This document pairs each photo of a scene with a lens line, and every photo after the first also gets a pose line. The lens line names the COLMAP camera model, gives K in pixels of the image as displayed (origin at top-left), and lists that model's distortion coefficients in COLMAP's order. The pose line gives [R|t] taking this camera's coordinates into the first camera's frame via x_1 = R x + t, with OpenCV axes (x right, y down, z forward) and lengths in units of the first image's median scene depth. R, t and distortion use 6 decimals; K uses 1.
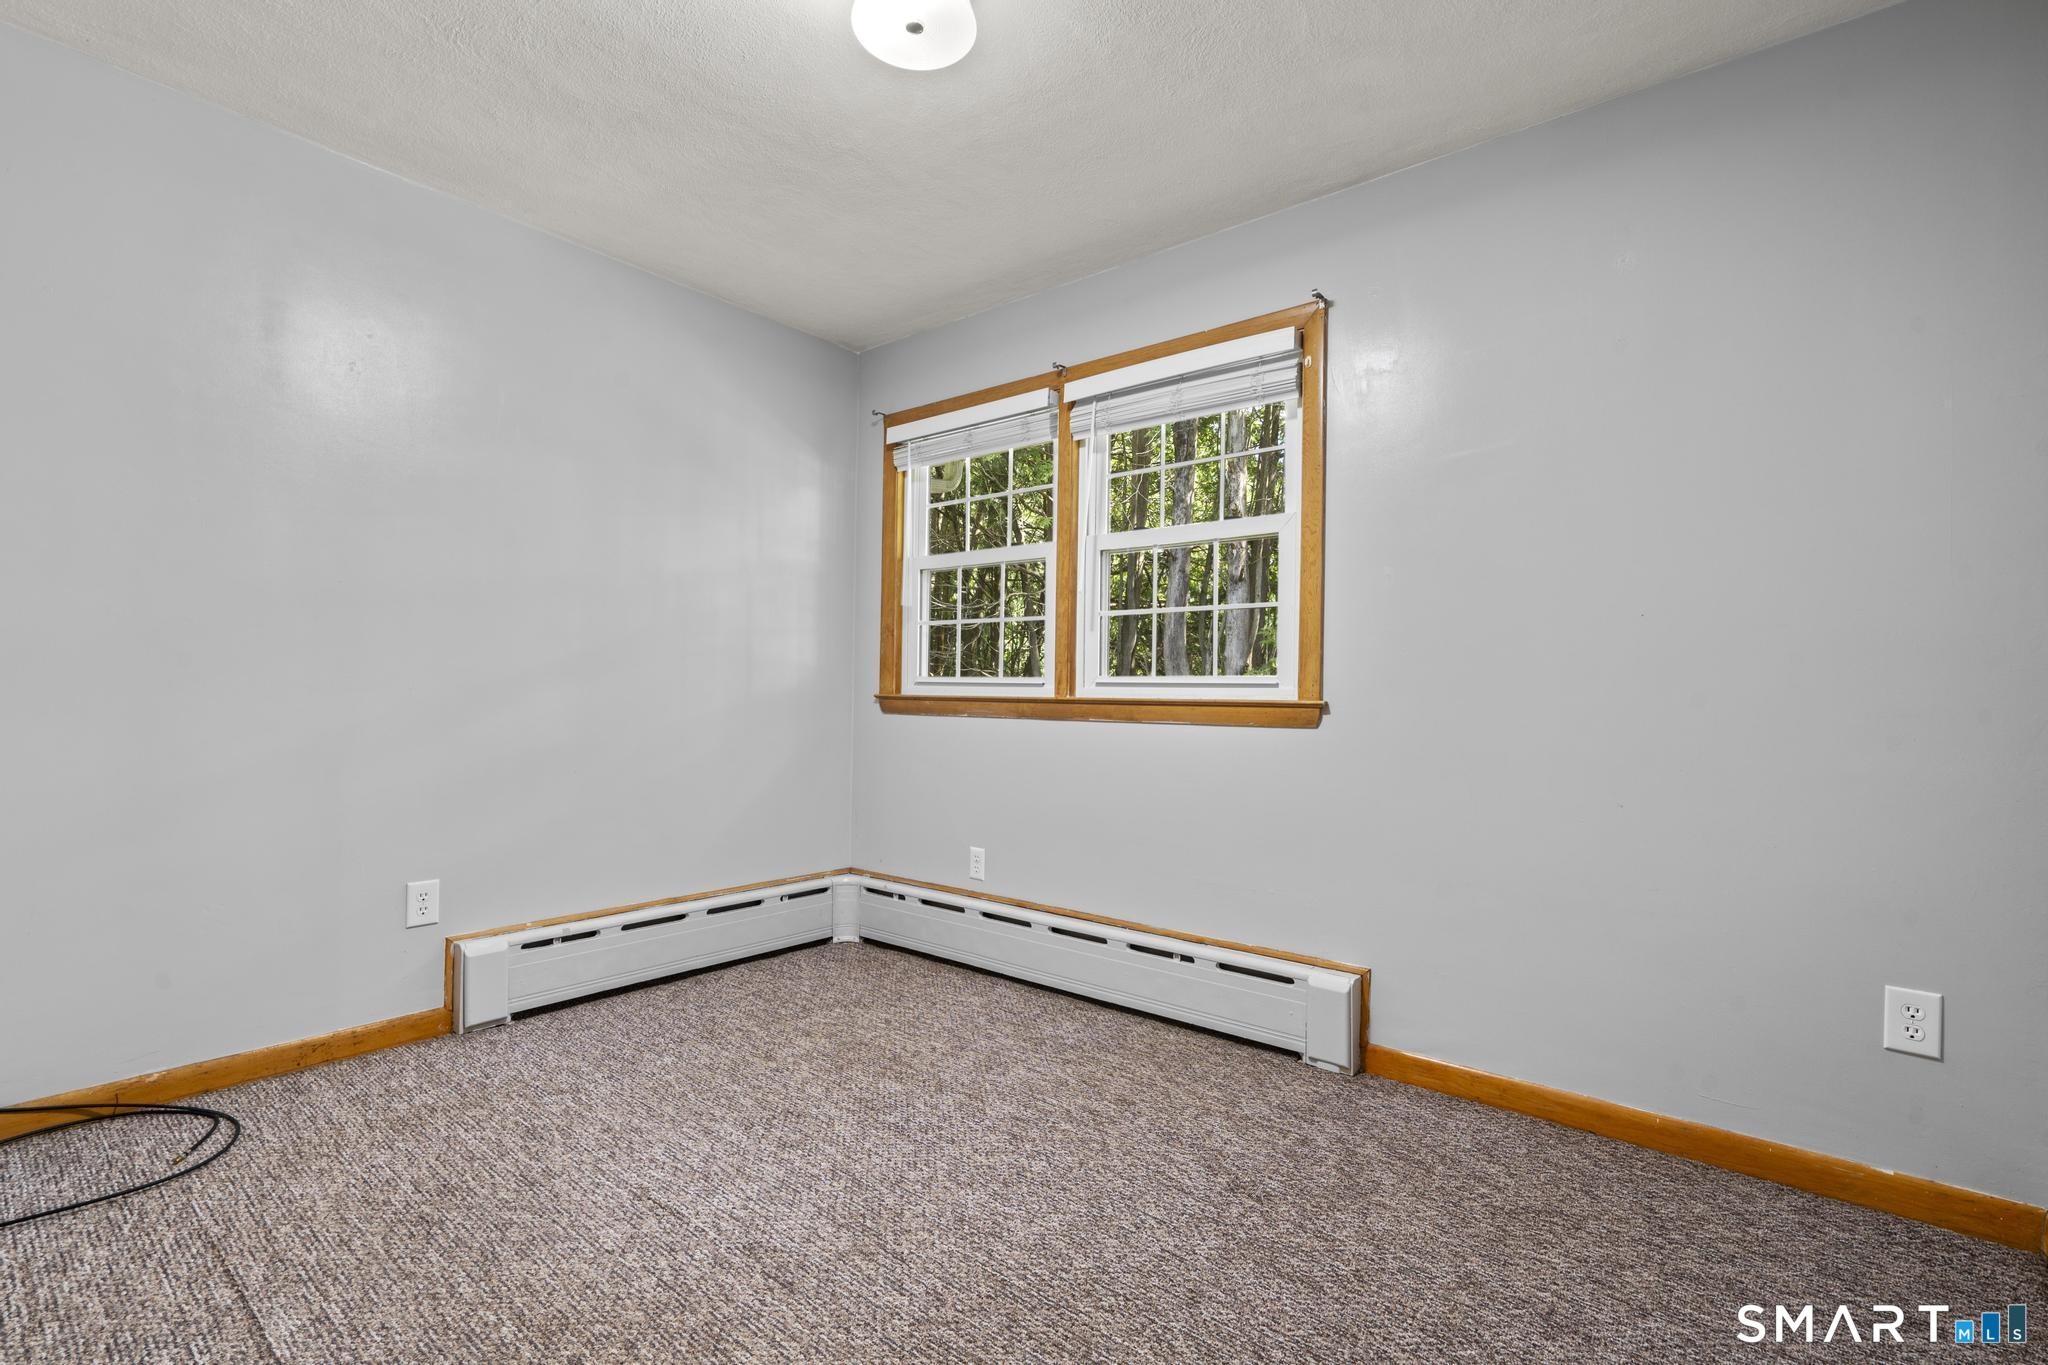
lens RADIAL K [[916.3, 0, 1021.9], [0, 916.3, 686.4], [0, 0, 1]] dist [-0.004412, 0.001808]
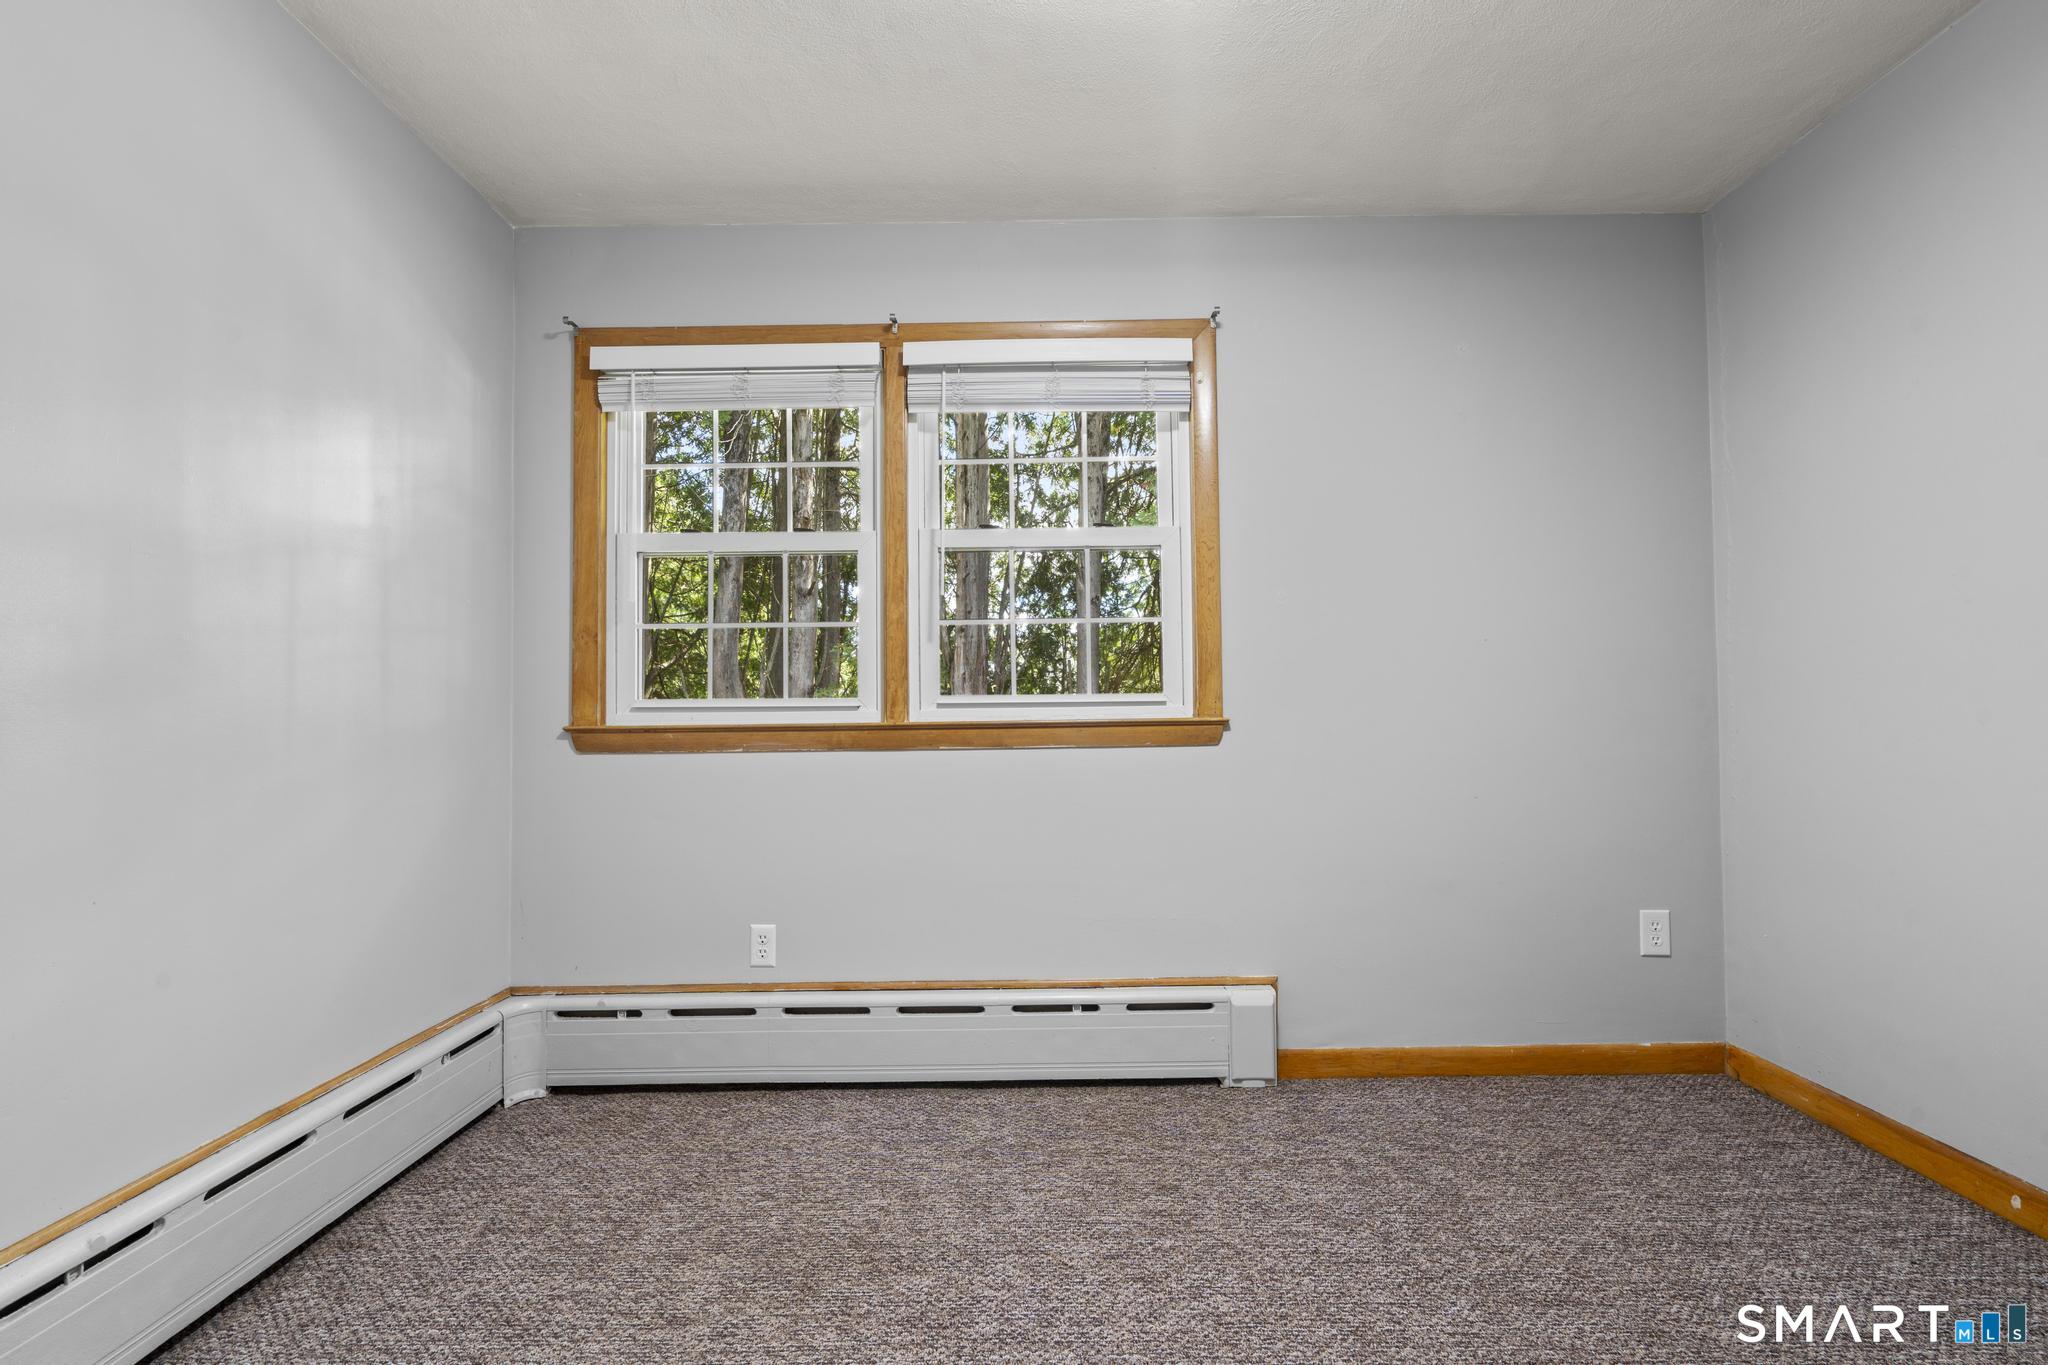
lens RADIAL K [[916.3, 0, 1021.9], [0, 916.3, 686.4], [0, 0, 1]] dist [-0.004412, 0.001808]
pose [[0.776489, -0.003757, 0.630120, -0.401730], [0.018652, 0.999681, -0.017024, -0.004227], [-0.629855, 0.024972, 0.776311, 0.306611]]
